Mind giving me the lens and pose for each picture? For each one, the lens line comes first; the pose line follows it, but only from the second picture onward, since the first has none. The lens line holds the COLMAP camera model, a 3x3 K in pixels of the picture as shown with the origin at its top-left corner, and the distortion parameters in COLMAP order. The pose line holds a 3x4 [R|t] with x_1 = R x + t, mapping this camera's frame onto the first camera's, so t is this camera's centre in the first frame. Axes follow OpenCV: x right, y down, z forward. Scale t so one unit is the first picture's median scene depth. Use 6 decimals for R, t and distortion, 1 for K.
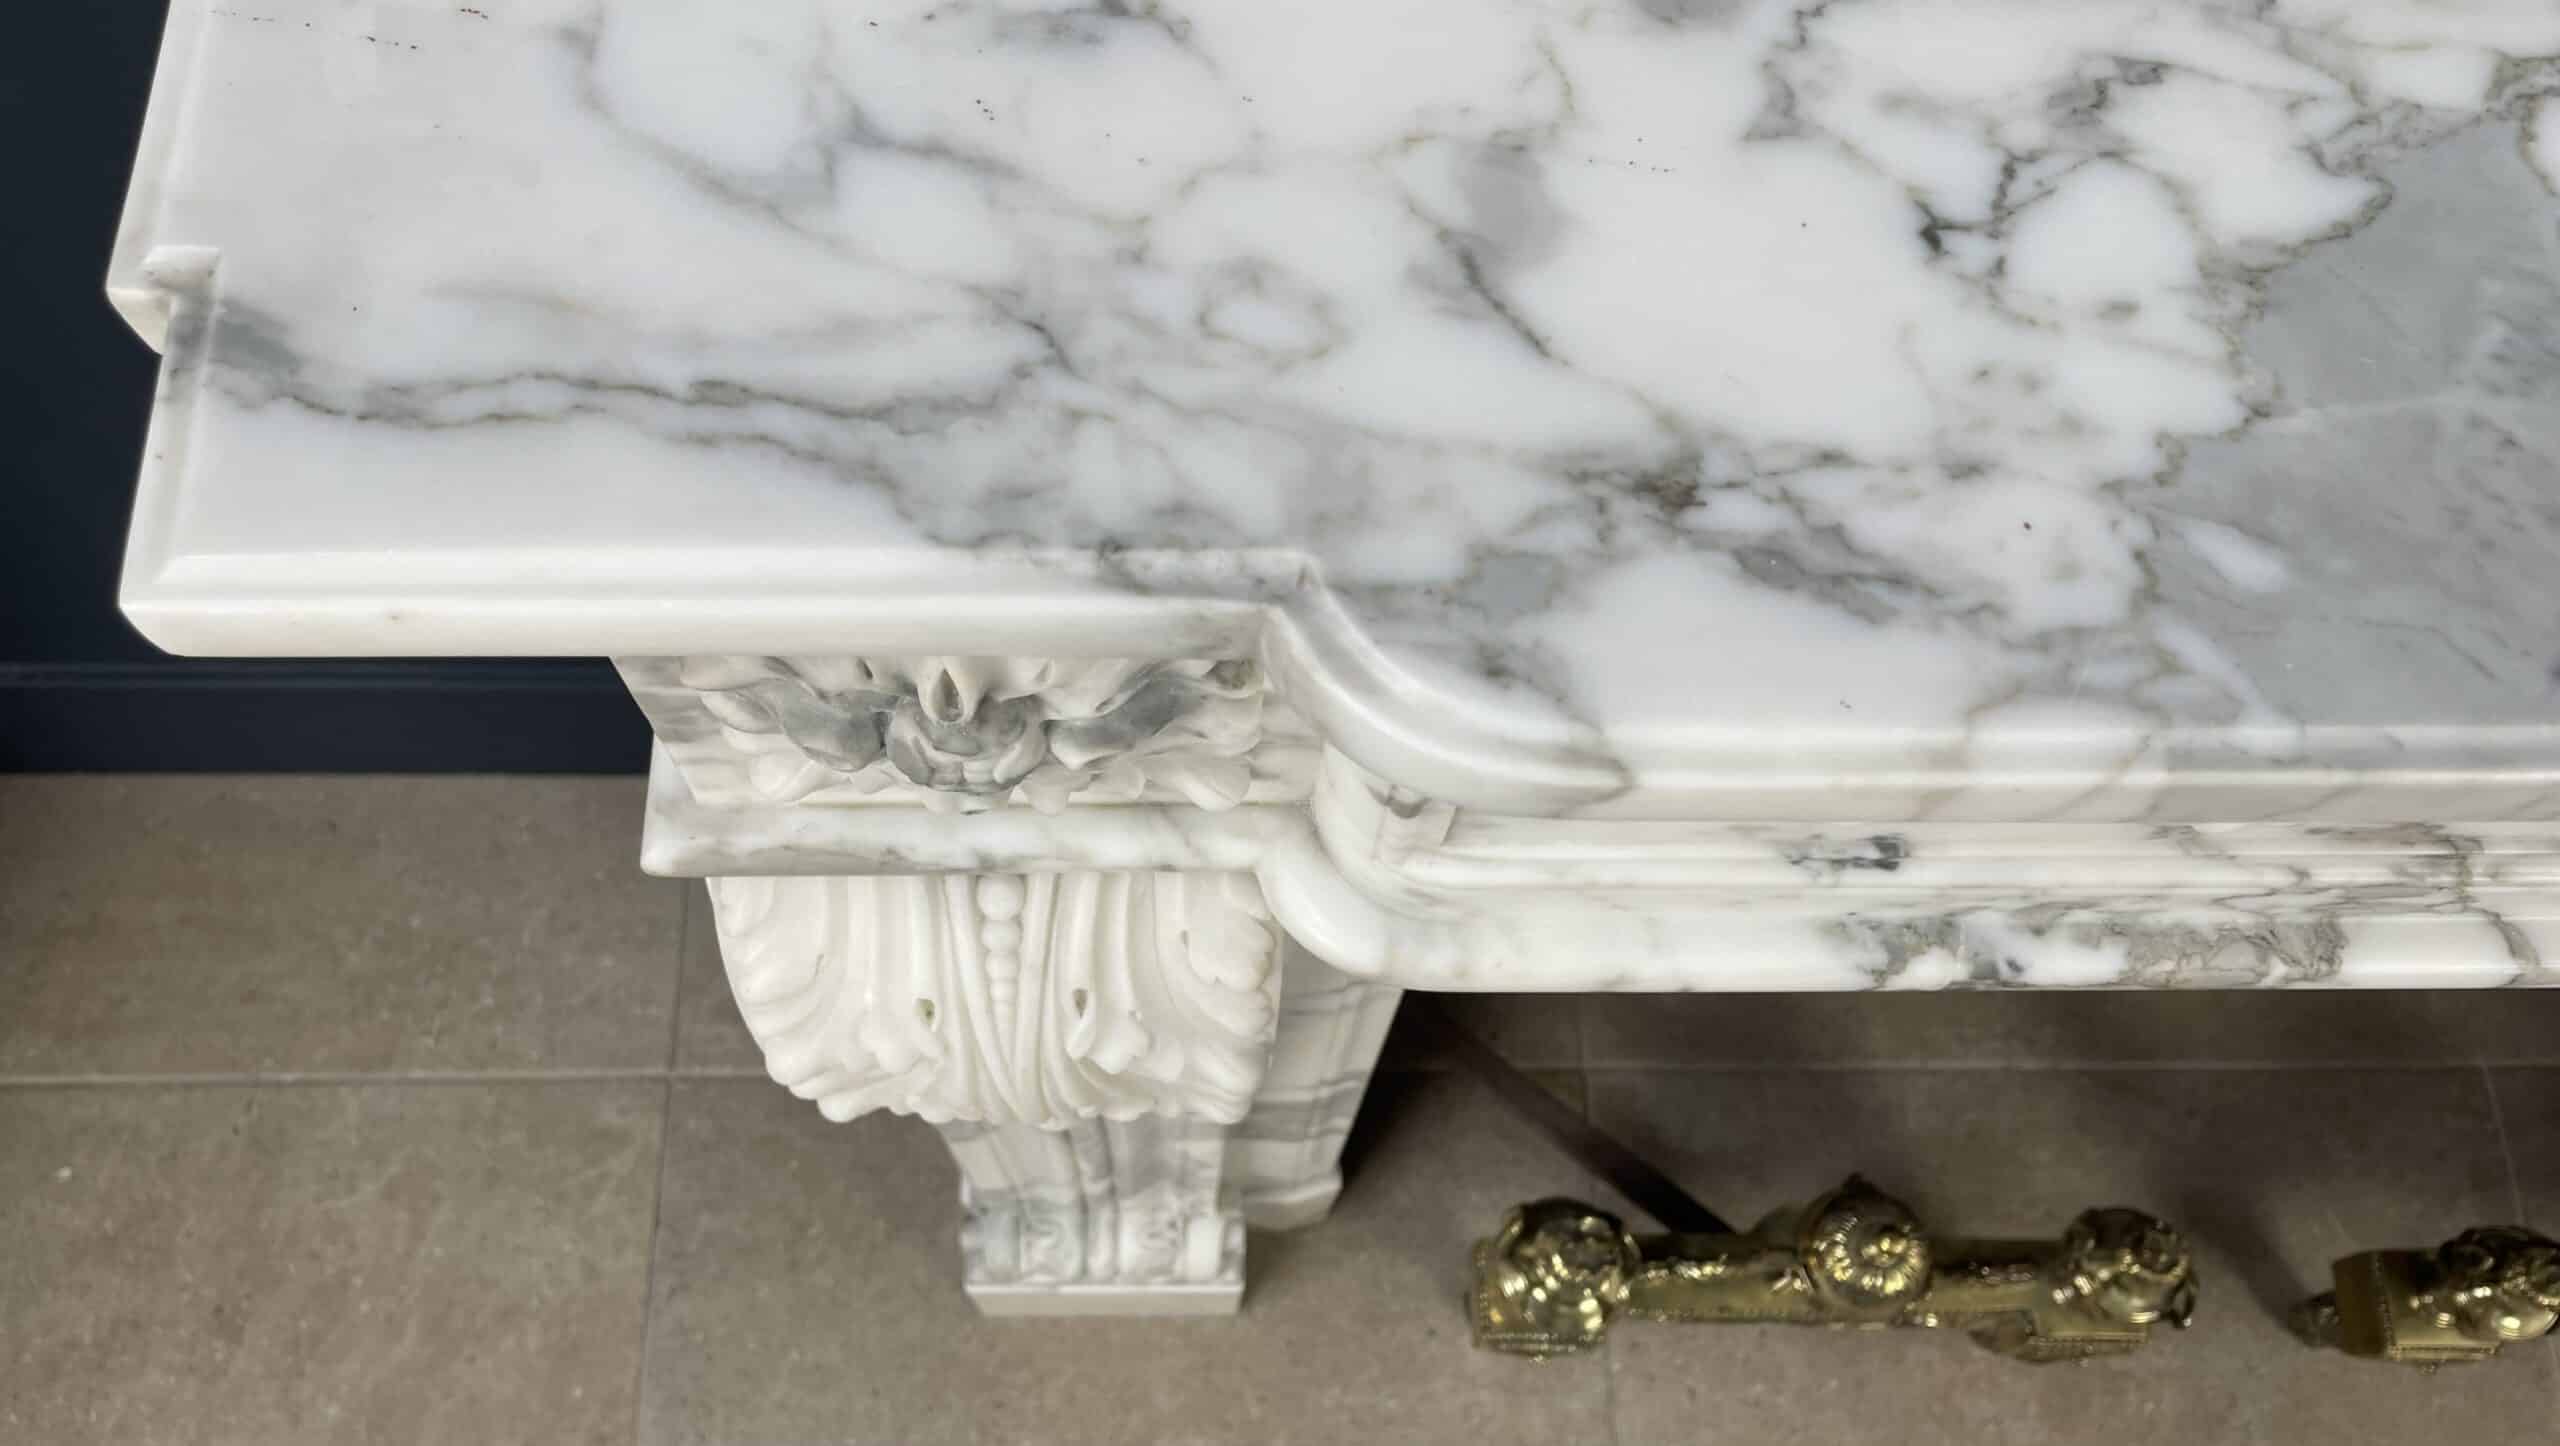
lens RADIAL K [[2068.7, 0, 1227.4], [0, 2068.7, 731.9], [0, 0, 1]] dist [0.098005, -0.173592]
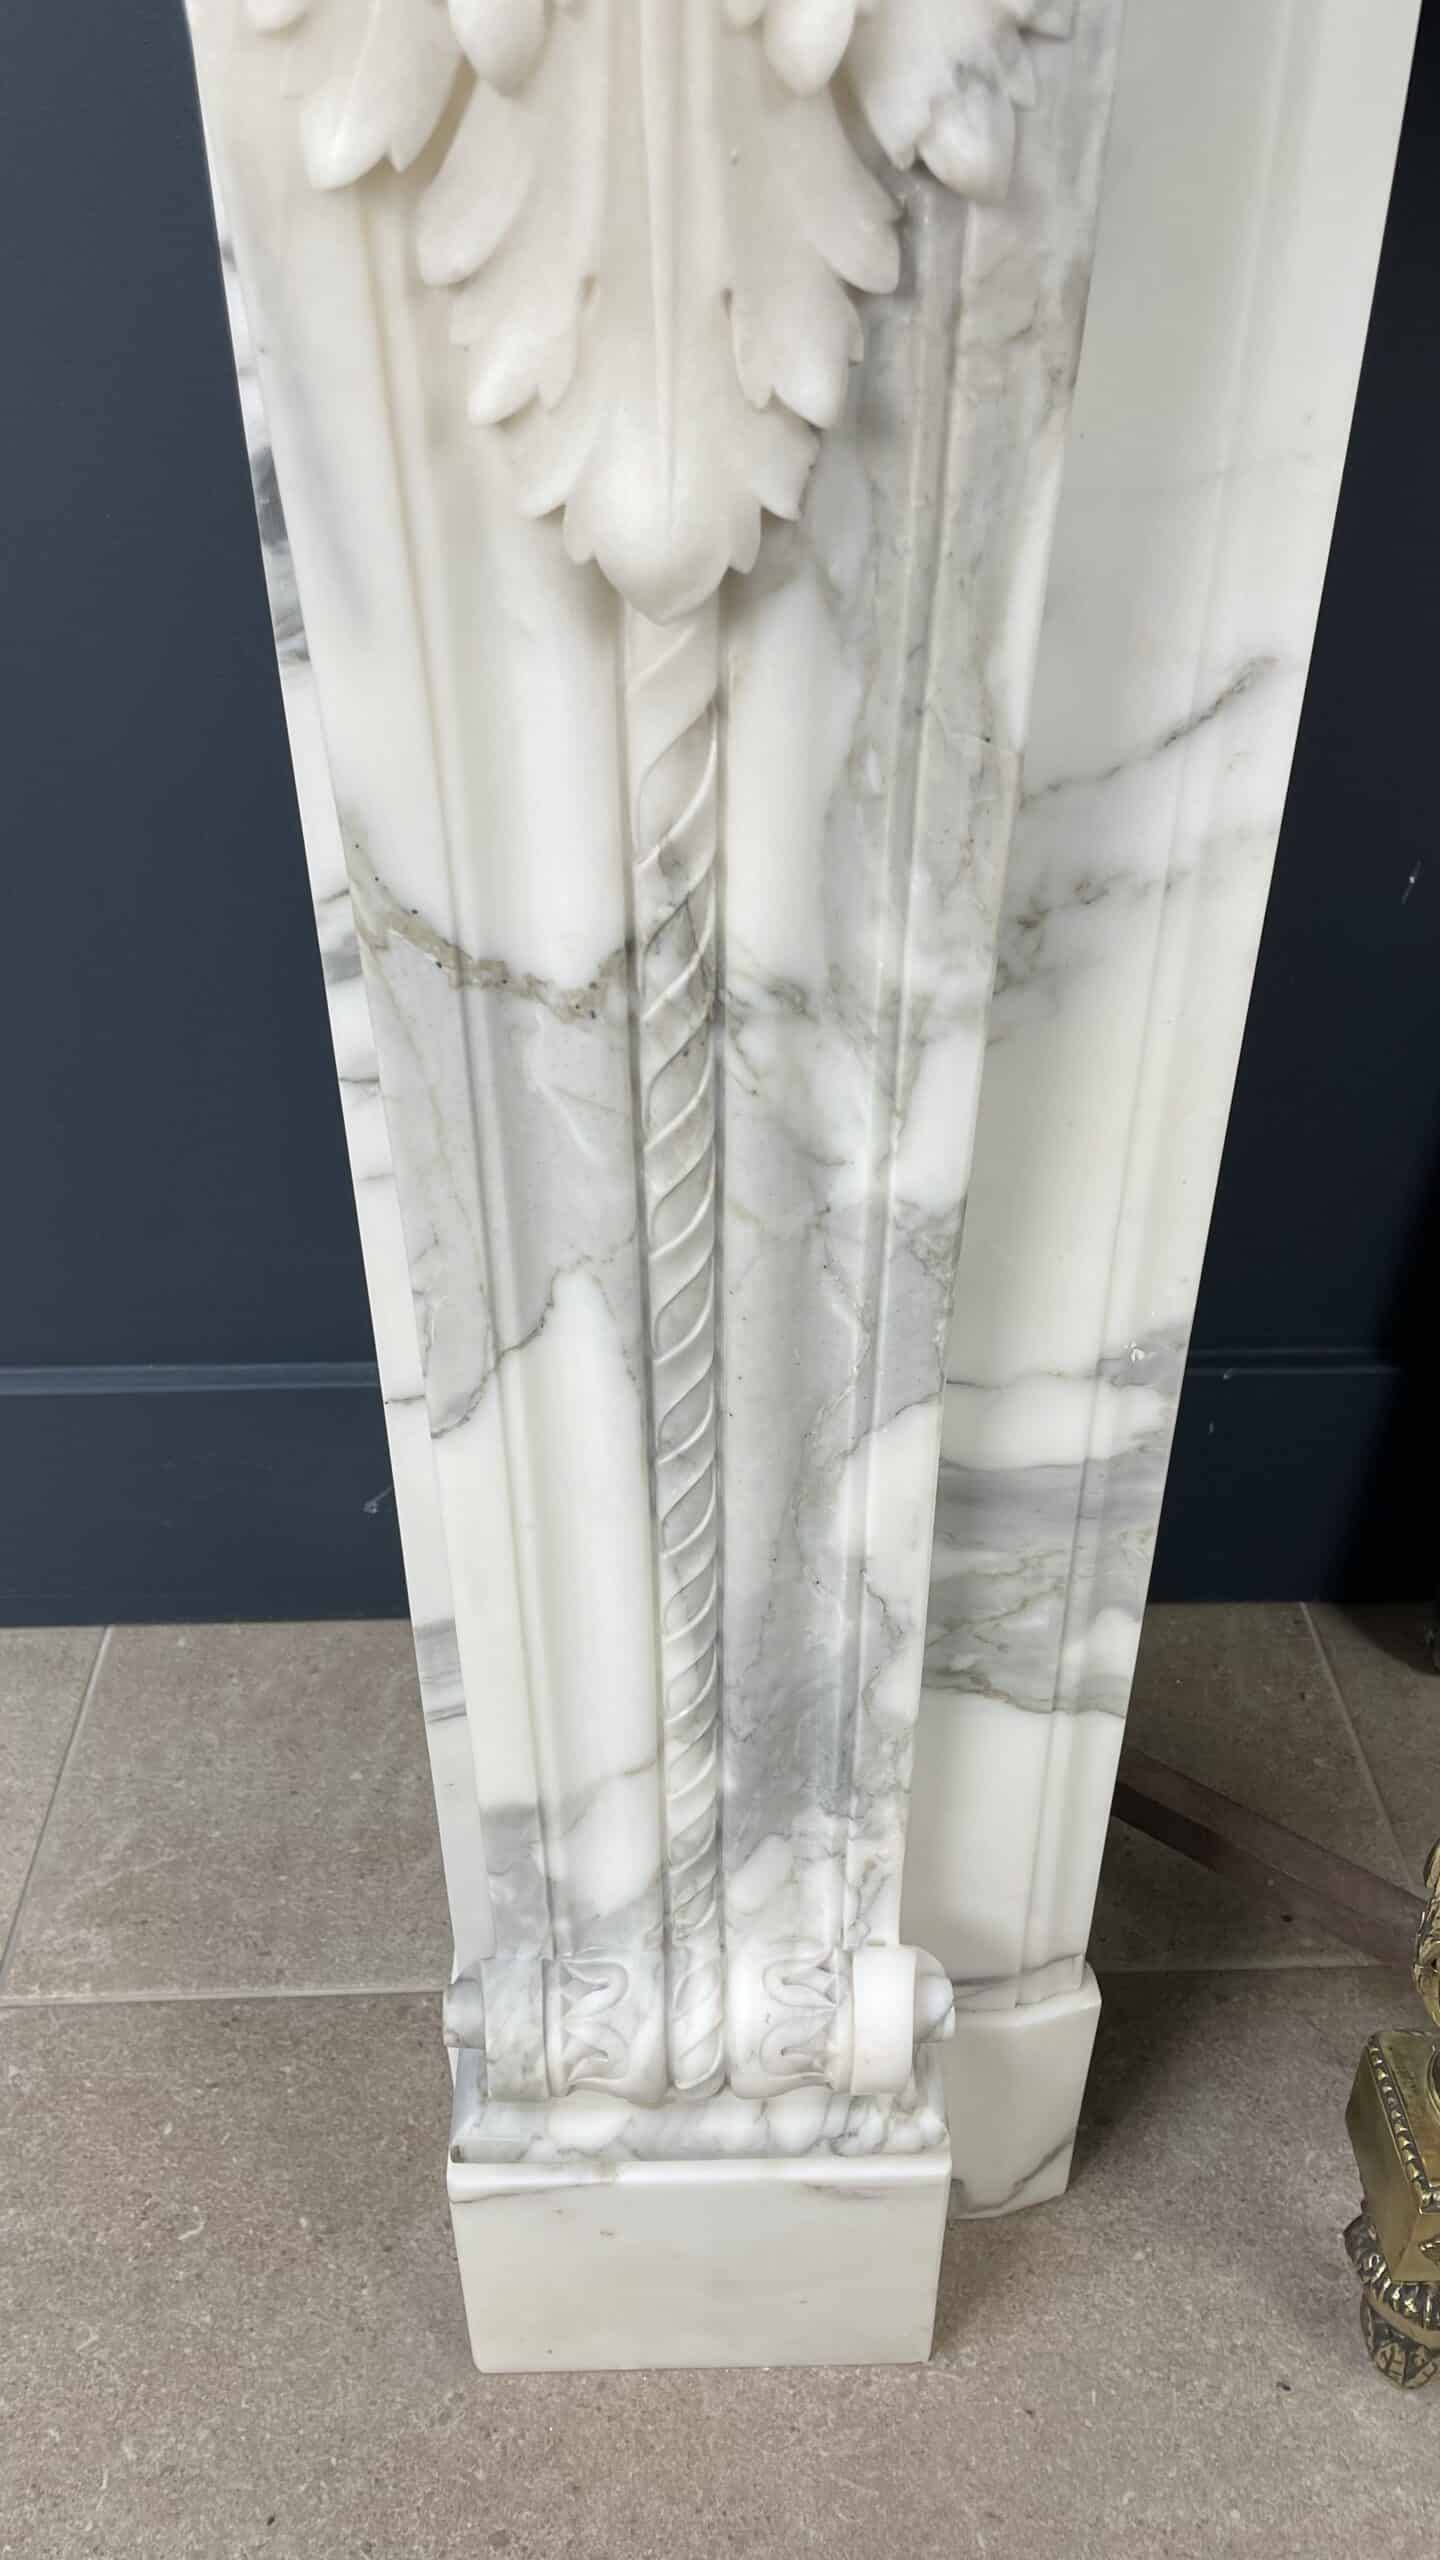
lens RADIAL K [[1973.4, 0, 724.0], [0, 1973.4, 1268.7], [0, 0, 1]] dist [0.087840, -0.124137]
pose [[0.999492, -0.031881, 0.000214, -0.041815], [0.027187, 0.848795, -0.528023, 0.318003], [0.016652, 0.527760, 0.849230, 0.395836]]
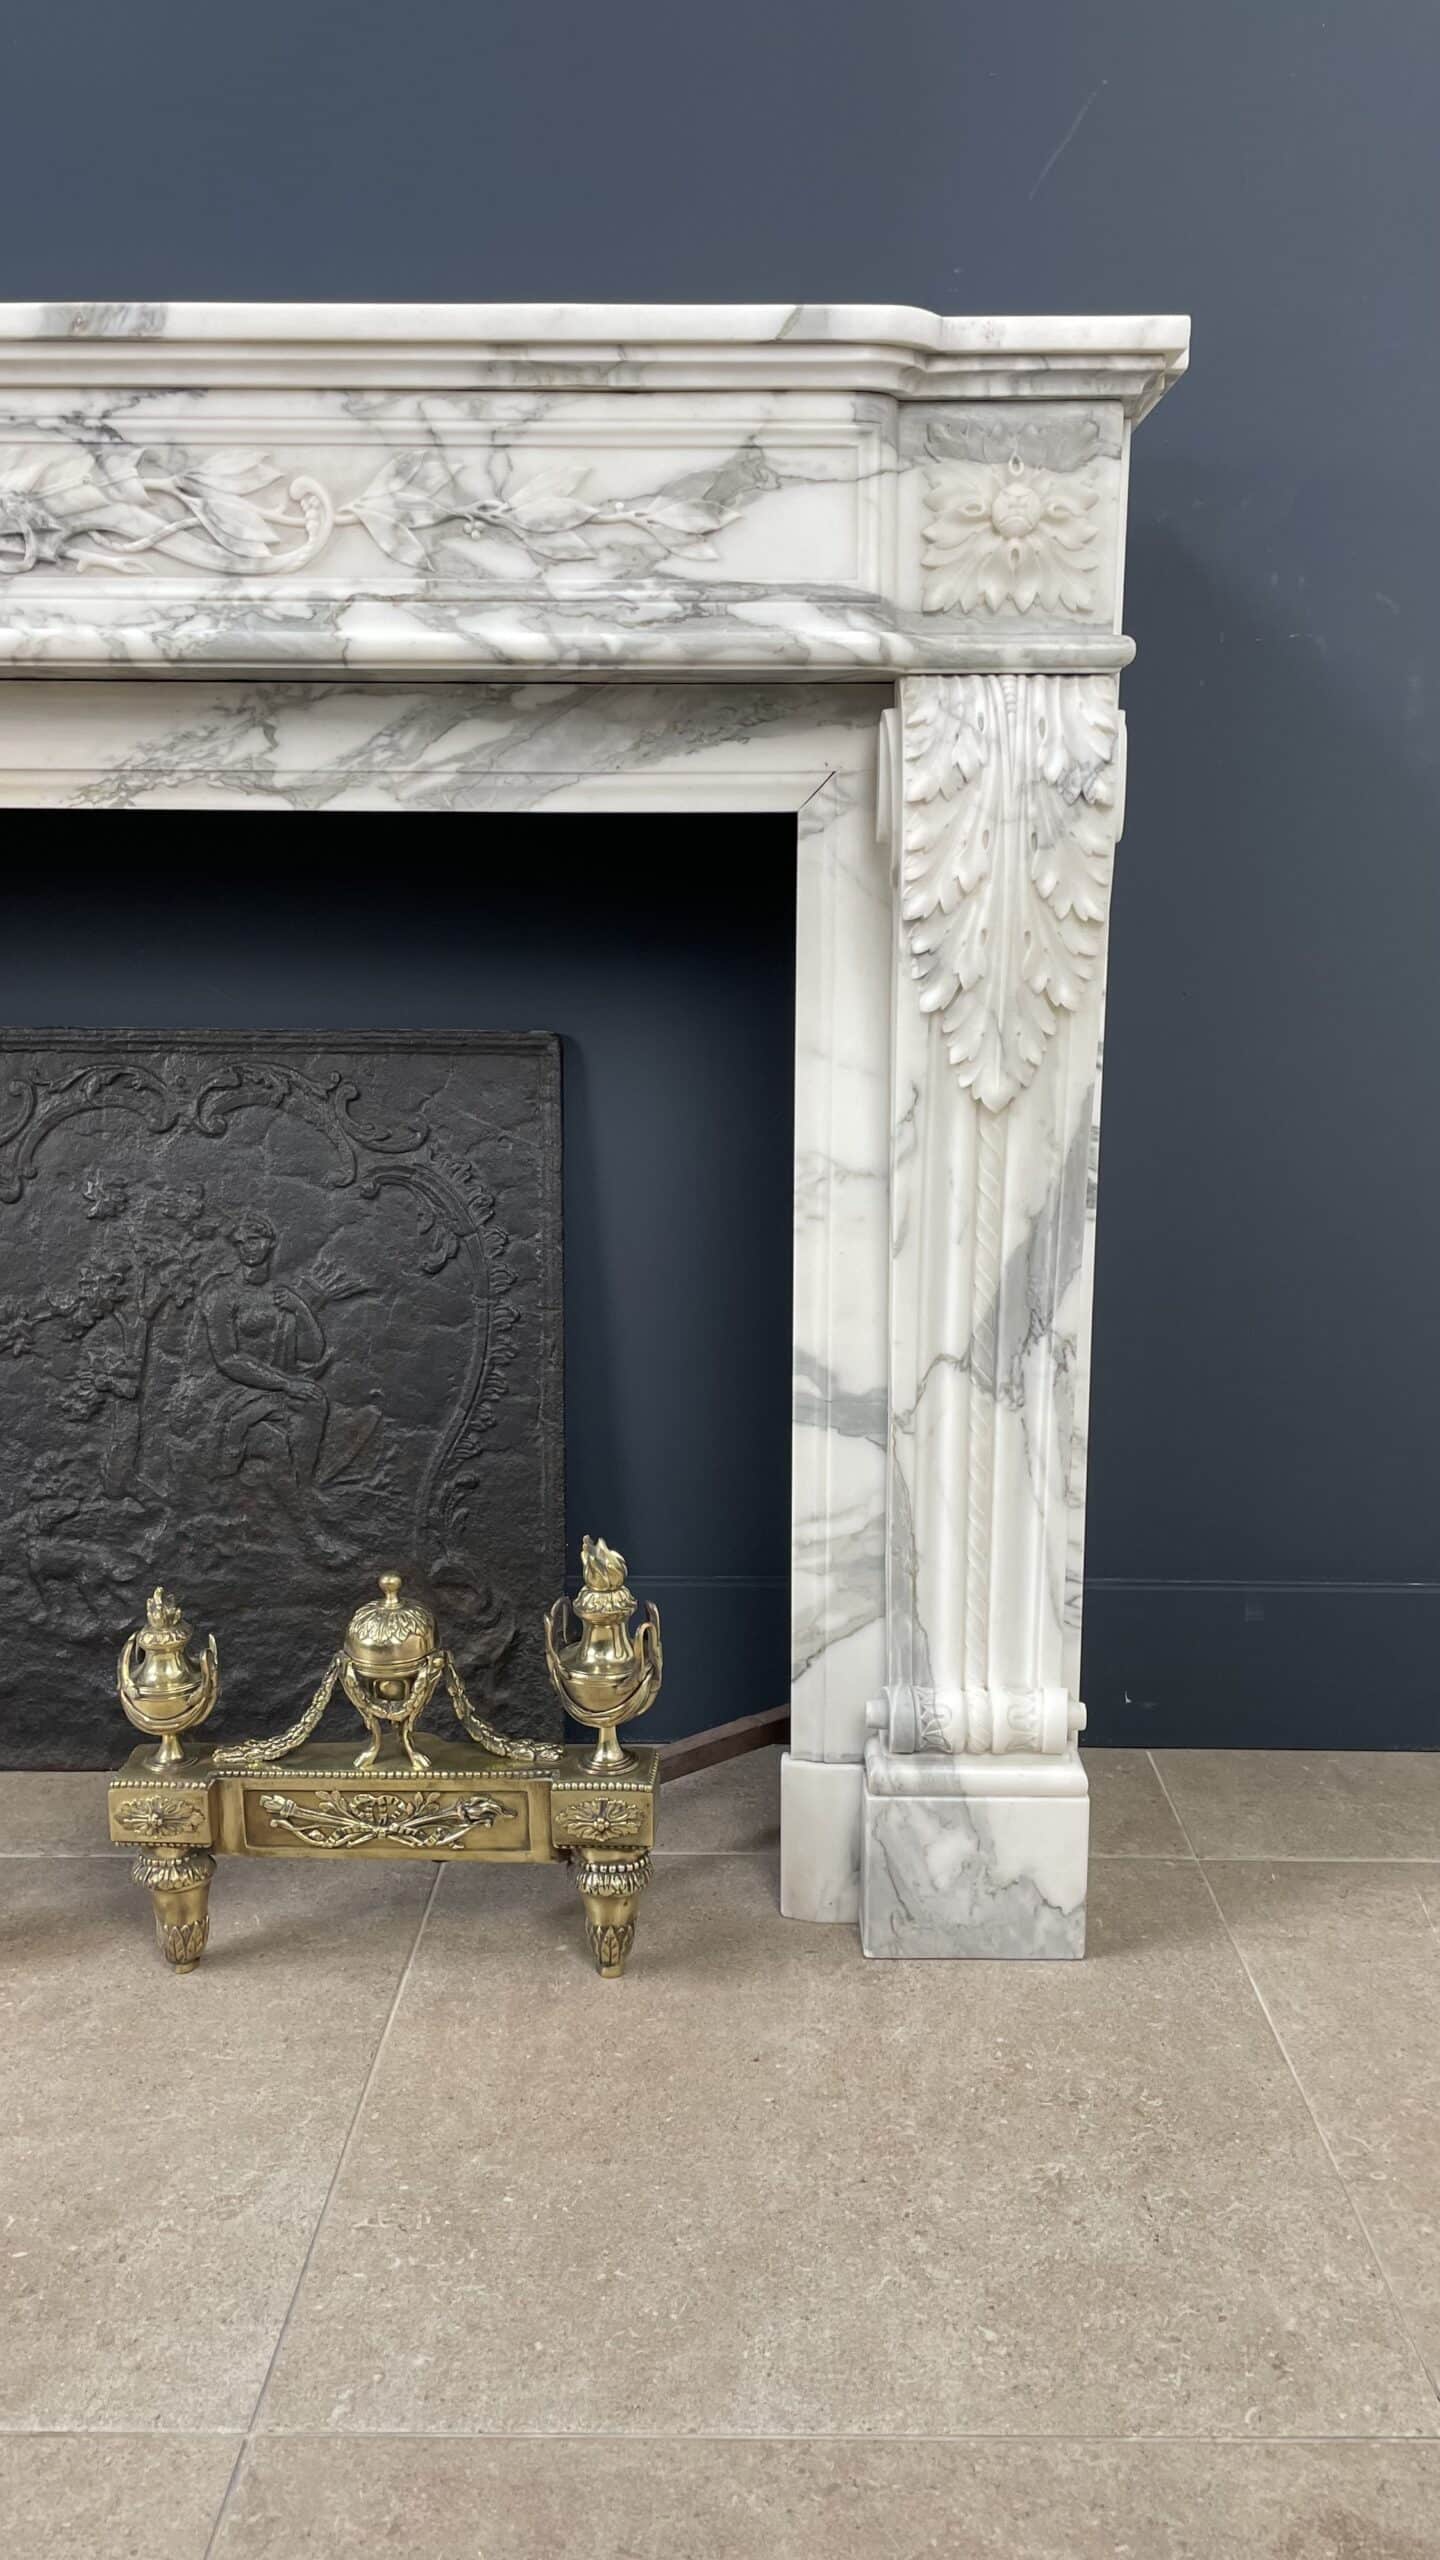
lens RADIAL K [[1962.4, 0, 751.7], [0, 1962.4, 1268.1], [0, 0, 1]] dist [0.109018, -0.164117]
pose [[0.999461, -0.021018, -0.025236, 0.875257], [-0.009579, 0.548446, -0.836131, 0.995713], [0.031415, 0.835922, 0.547949, 0.112010]]
